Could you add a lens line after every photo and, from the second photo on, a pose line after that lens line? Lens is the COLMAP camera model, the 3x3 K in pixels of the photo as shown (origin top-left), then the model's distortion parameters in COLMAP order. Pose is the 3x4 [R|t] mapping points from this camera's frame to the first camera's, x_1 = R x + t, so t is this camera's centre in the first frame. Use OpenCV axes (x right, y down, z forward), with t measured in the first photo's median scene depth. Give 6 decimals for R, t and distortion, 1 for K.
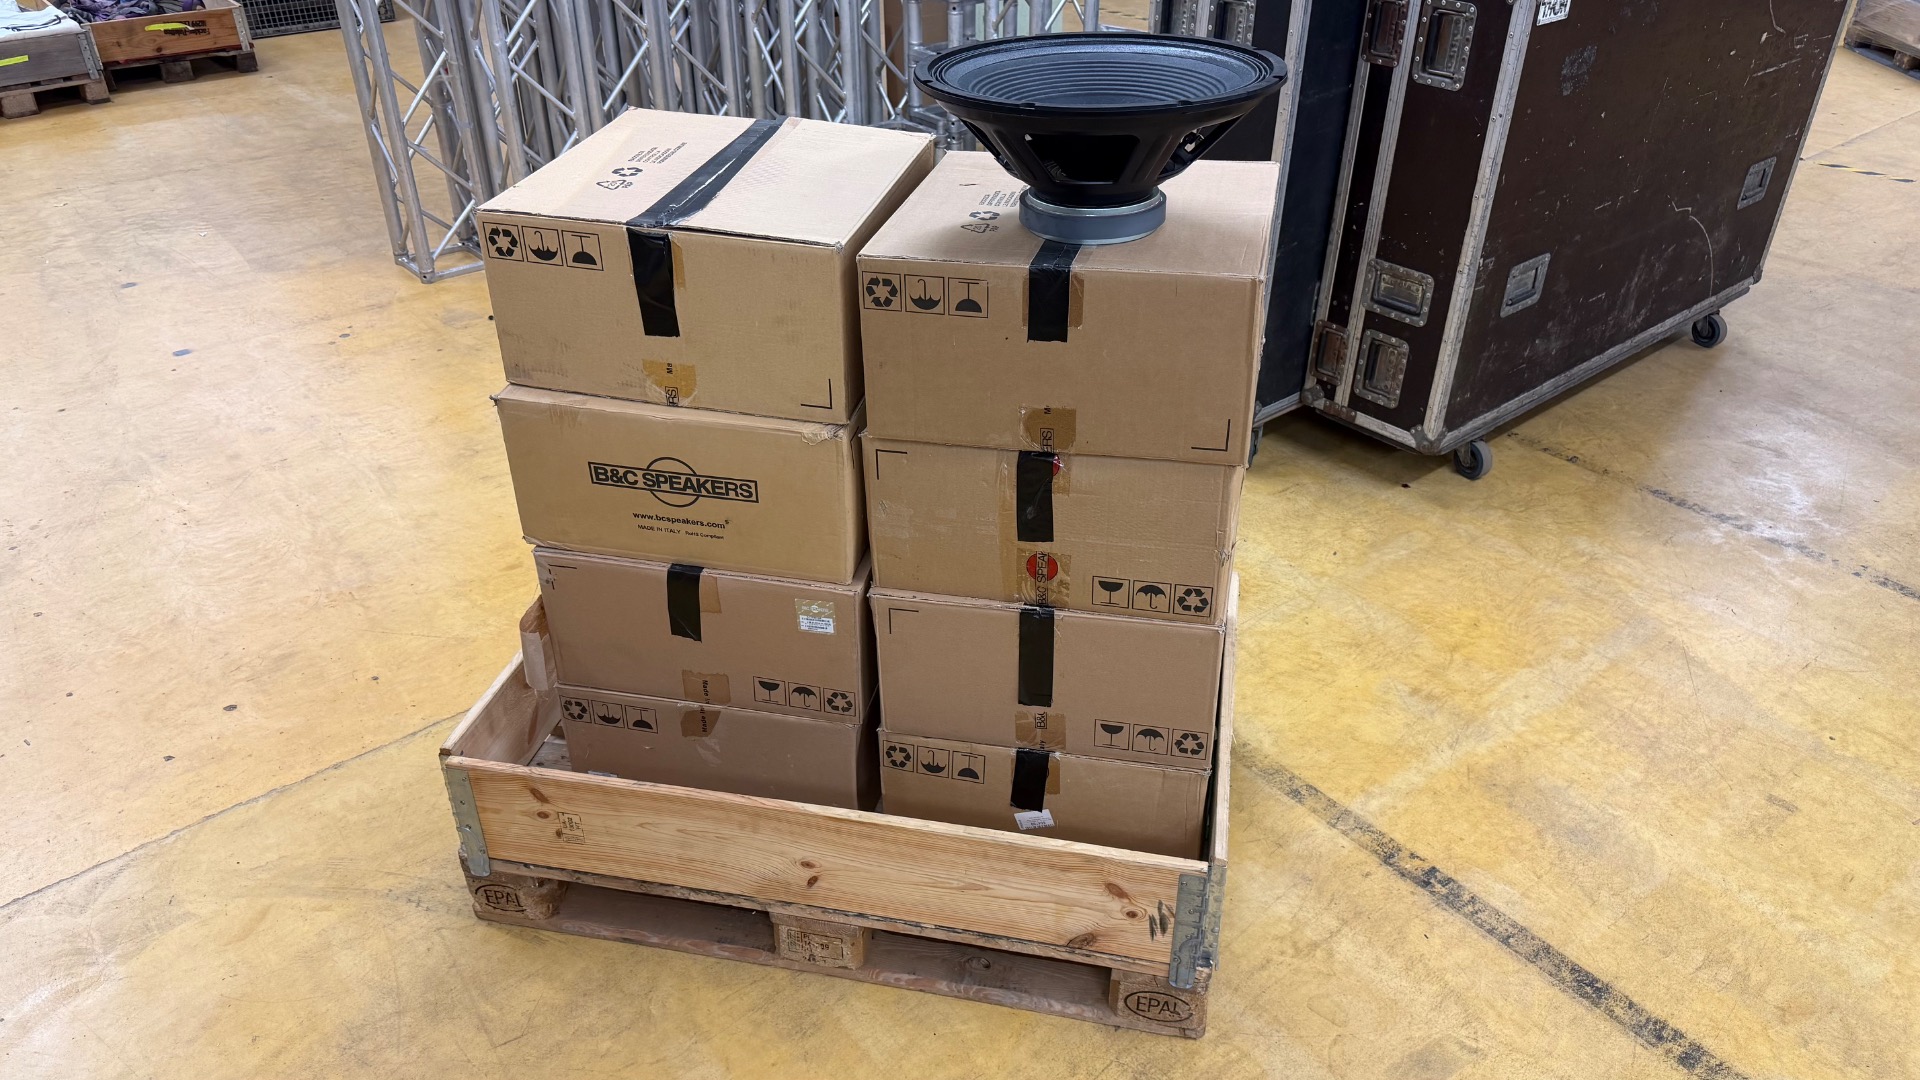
lens RADIAL K [[1400.4, 0, 969.3], [0, 1400.4, 537.3], [0, 0, 1]] dist [0.009200, -0.036416]
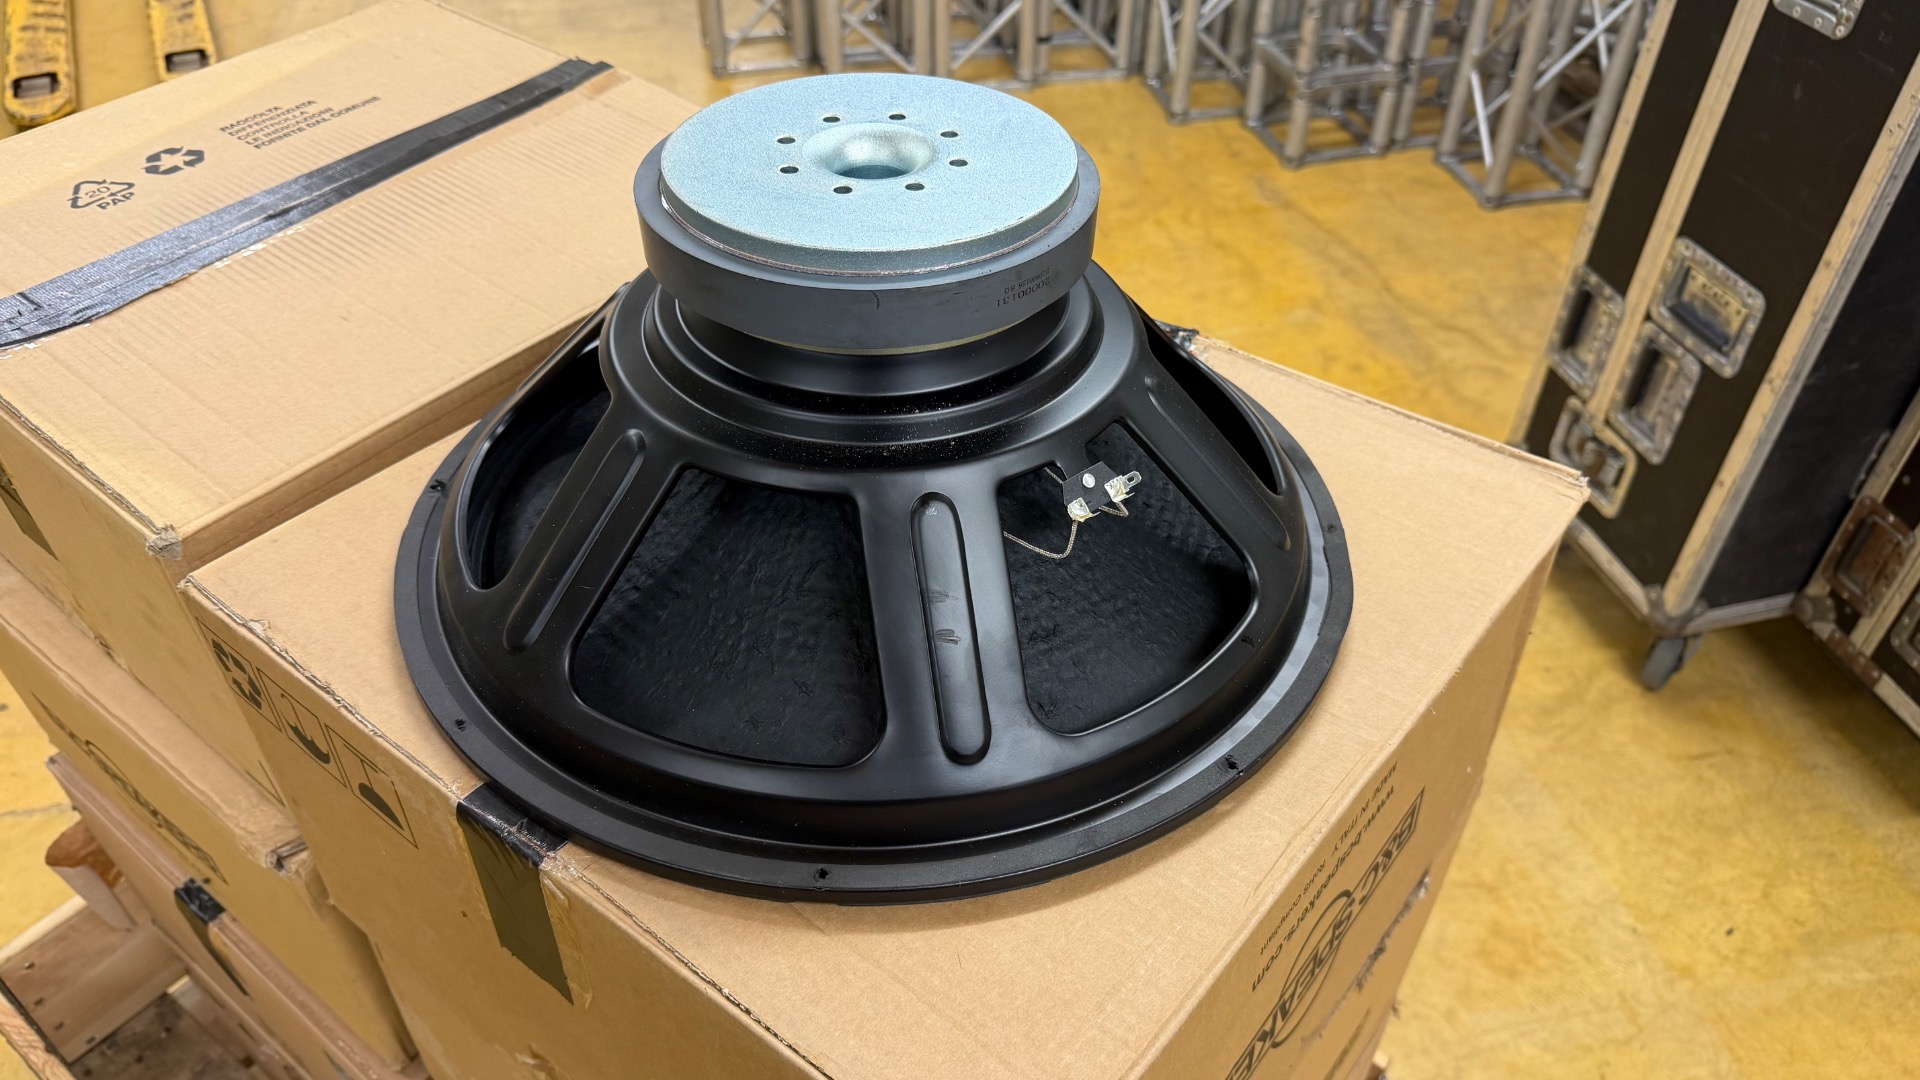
lens RADIAL K [[1400.4, 0, 969.3], [0, 1400.4, 537.3], [0, 0, 1]] dist [0.009200, -0.036416]
pose [[0.899282, 0.285531, -0.331306, 0.119632], [-0.229579, 0.952917, 0.198099, -0.168822], [0.372271, -0.102086, 0.922493, 0.362838]]
